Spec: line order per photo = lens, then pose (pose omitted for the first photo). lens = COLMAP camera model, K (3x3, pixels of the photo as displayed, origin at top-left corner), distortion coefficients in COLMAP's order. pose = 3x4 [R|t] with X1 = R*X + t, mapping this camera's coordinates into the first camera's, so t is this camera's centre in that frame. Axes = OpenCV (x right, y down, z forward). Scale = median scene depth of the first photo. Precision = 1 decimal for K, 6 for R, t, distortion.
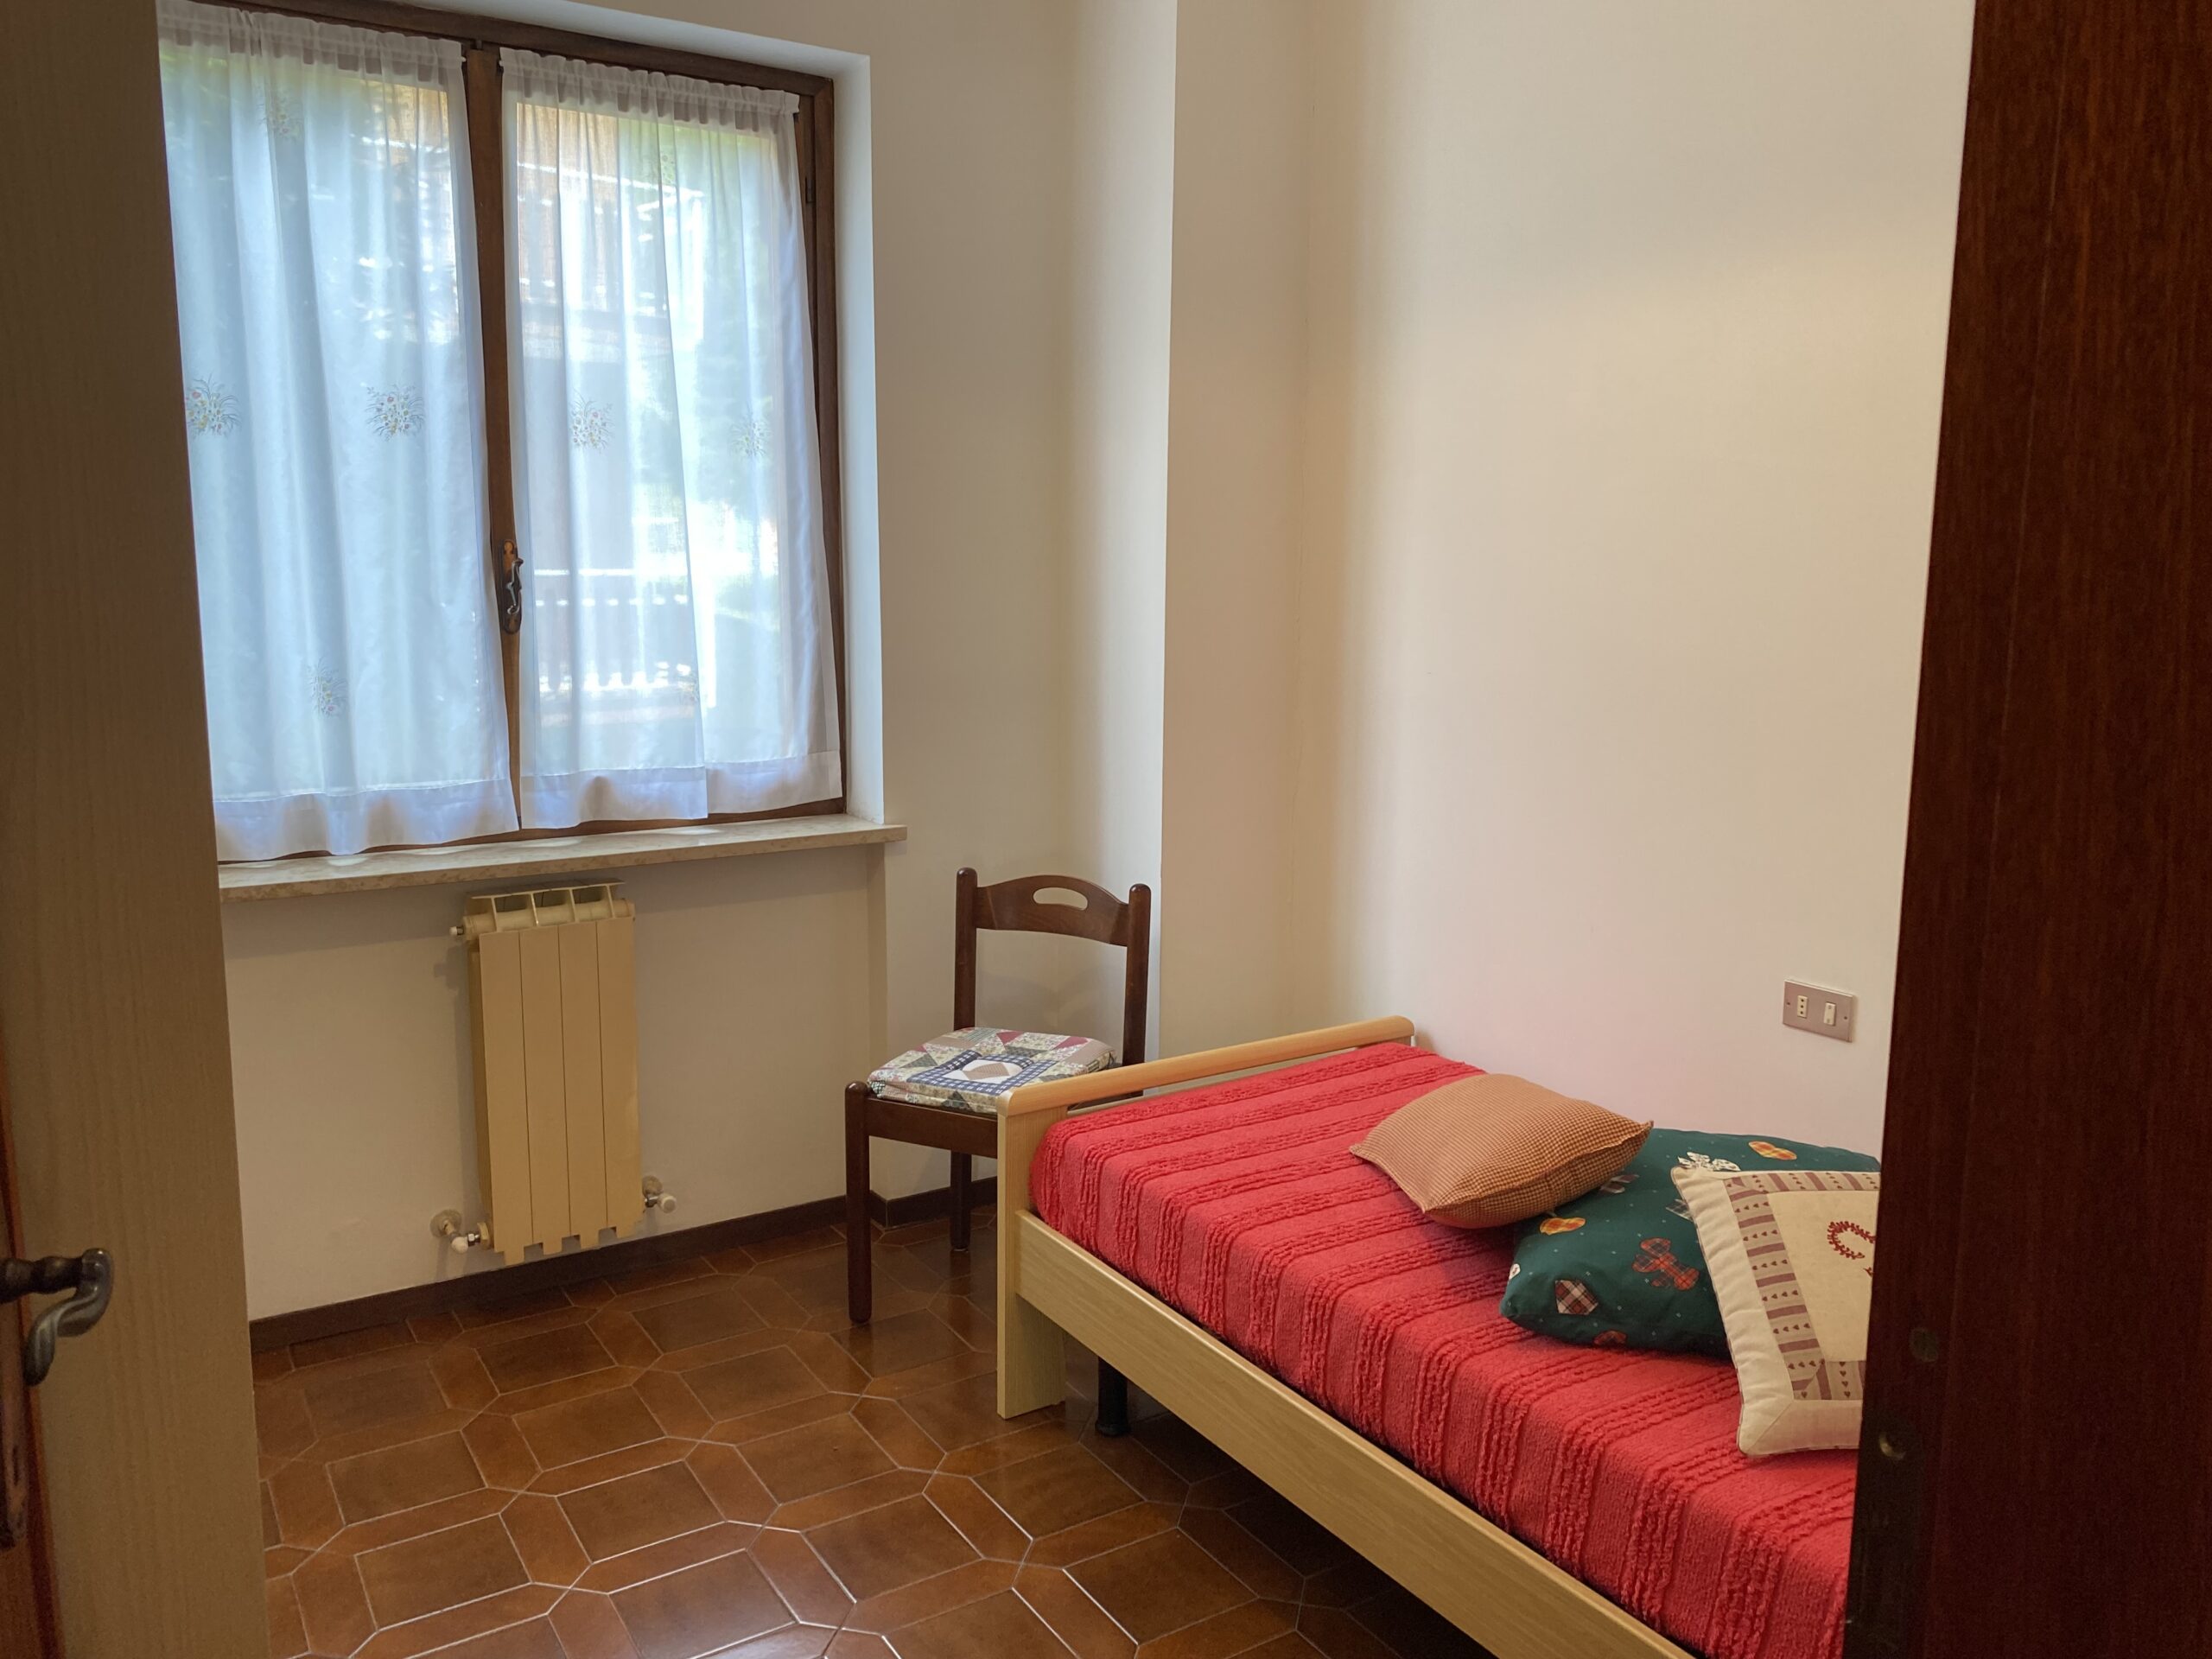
lens RADIAL K [[1691.8, 0, 1112.6], [0, 1691.8, 816.6], [0, 0, 1]] dist [0.073889, -0.110564]
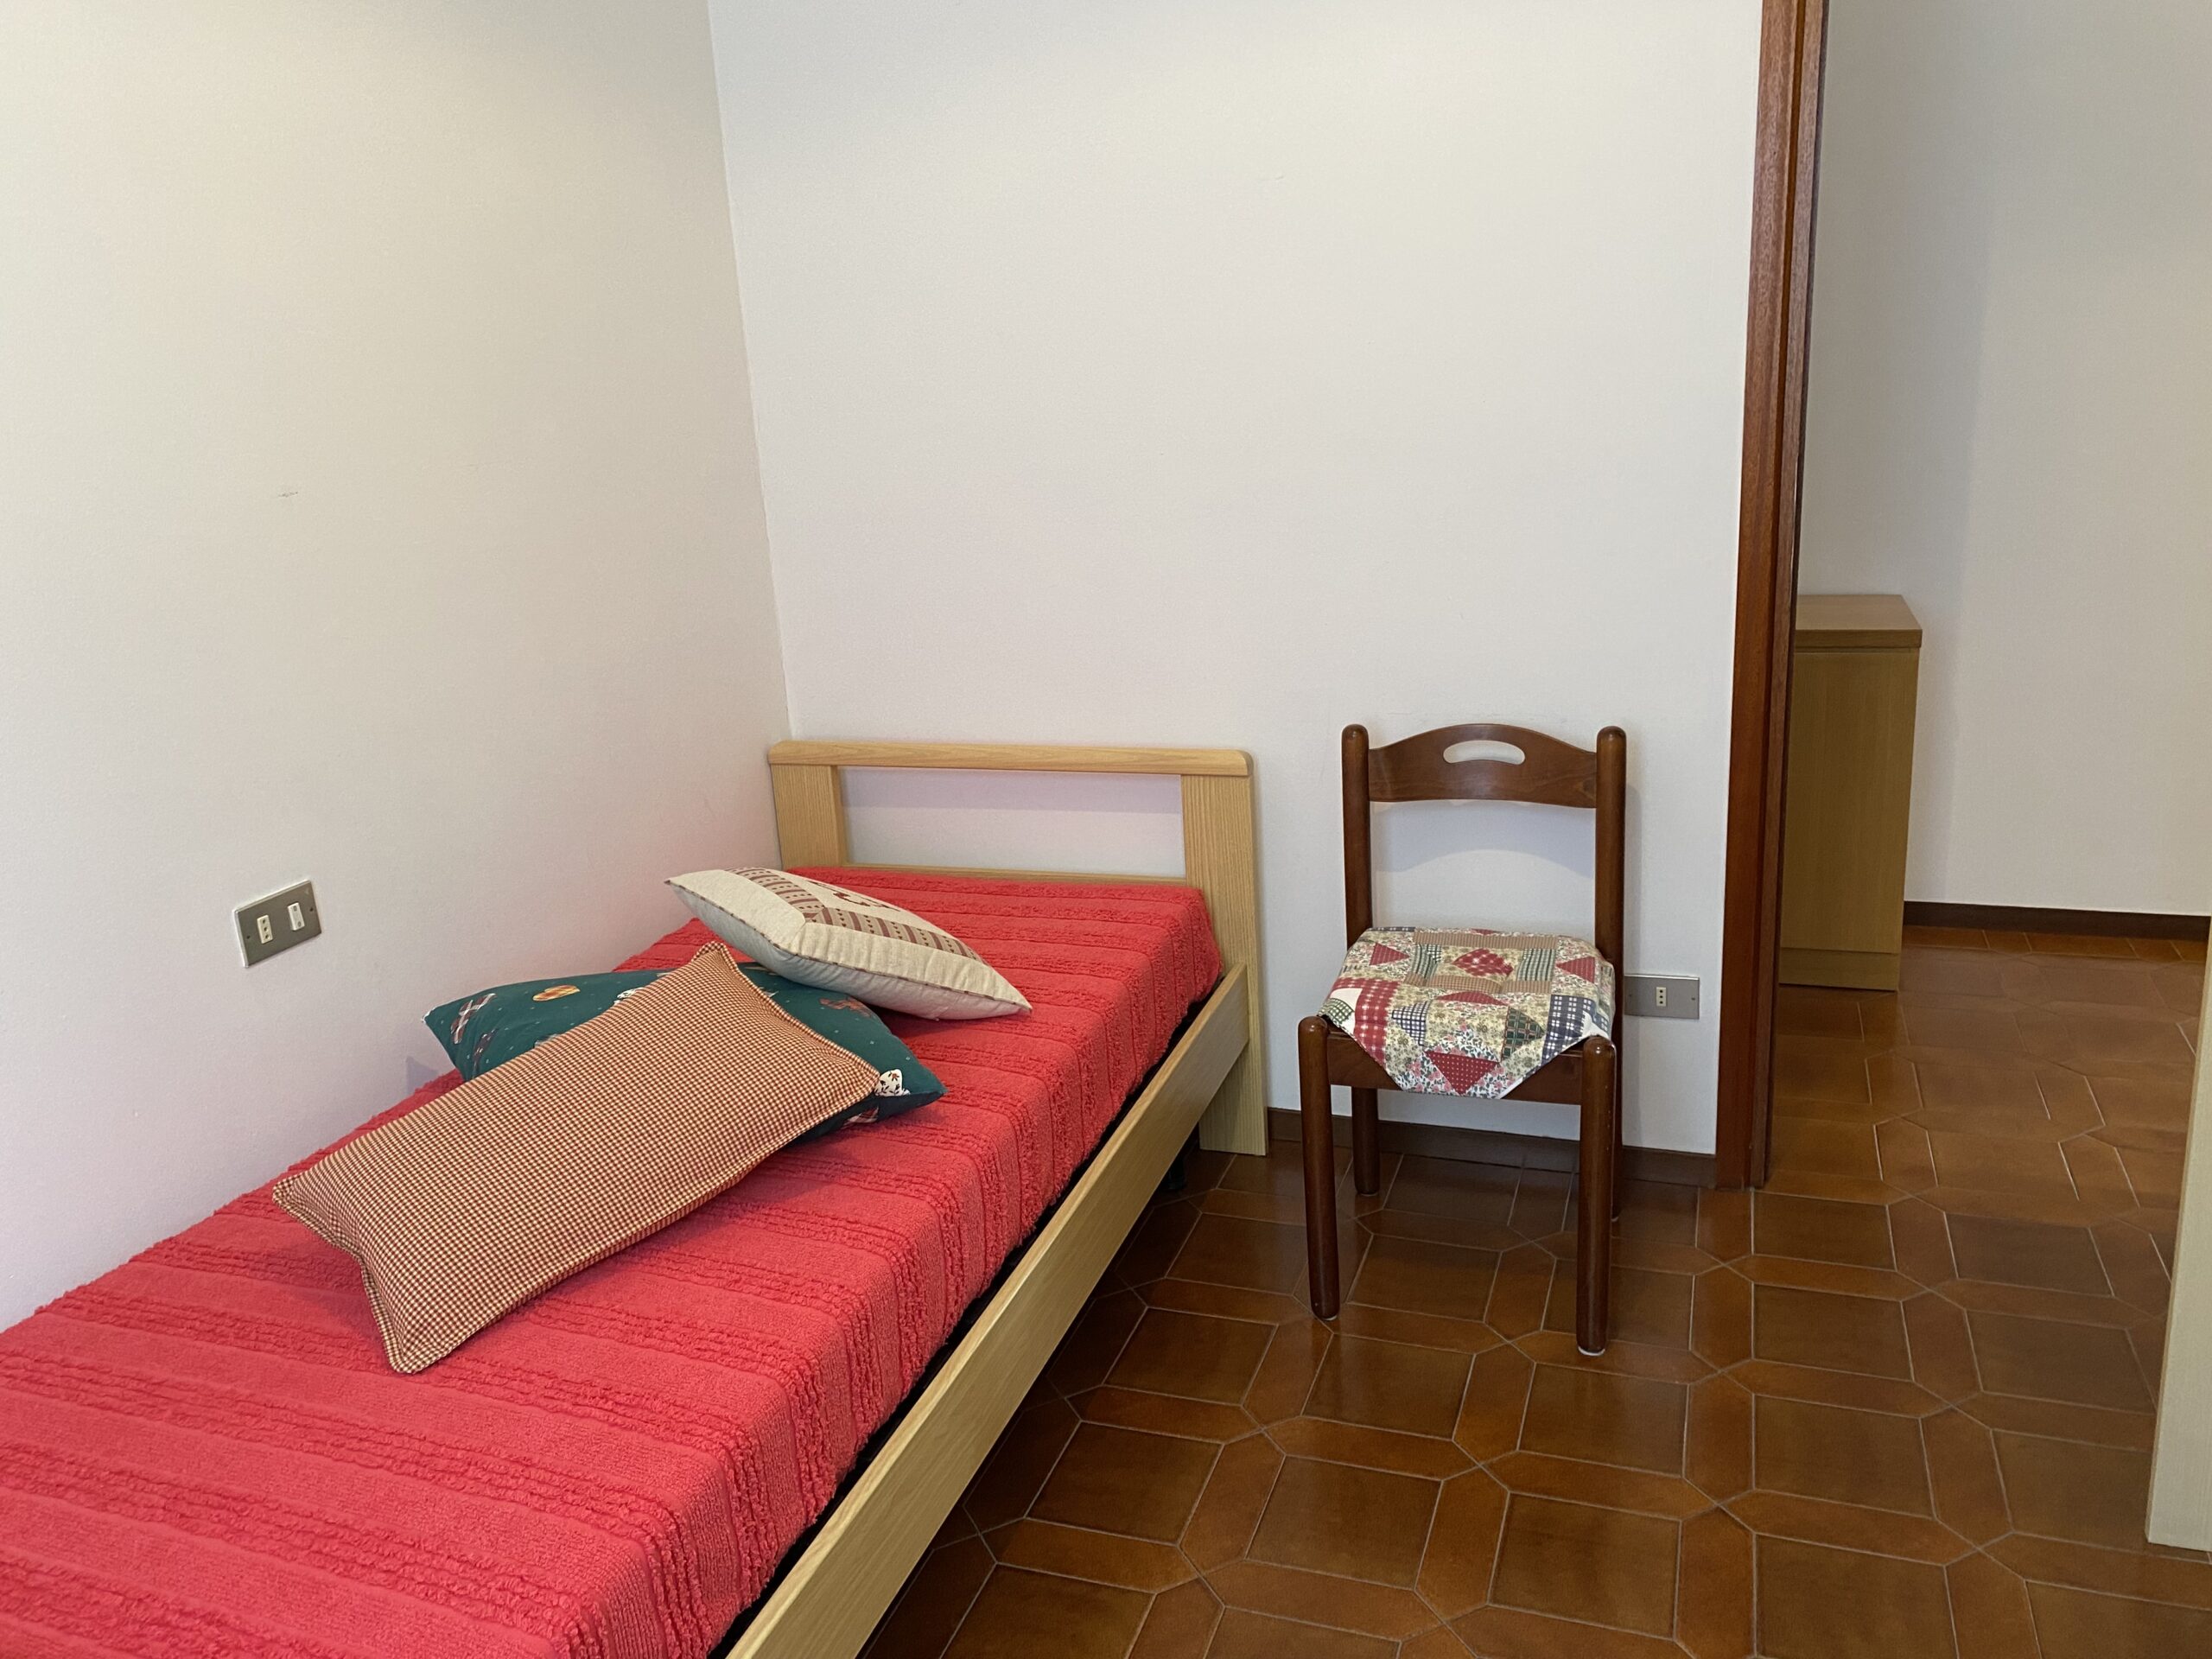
lens RADIAL K [[1691.8, 0, 1112.6], [0, 1691.8, 816.6], [0, 0, 1]] dist [0.073889, -0.110564]
pose [[-0.612921, -0.184008, 0.768420, -0.475475], [0.181313, 0.913802, 0.363444, -0.166670], [-0.769060, 0.362087, -0.526726, 1.185910]]
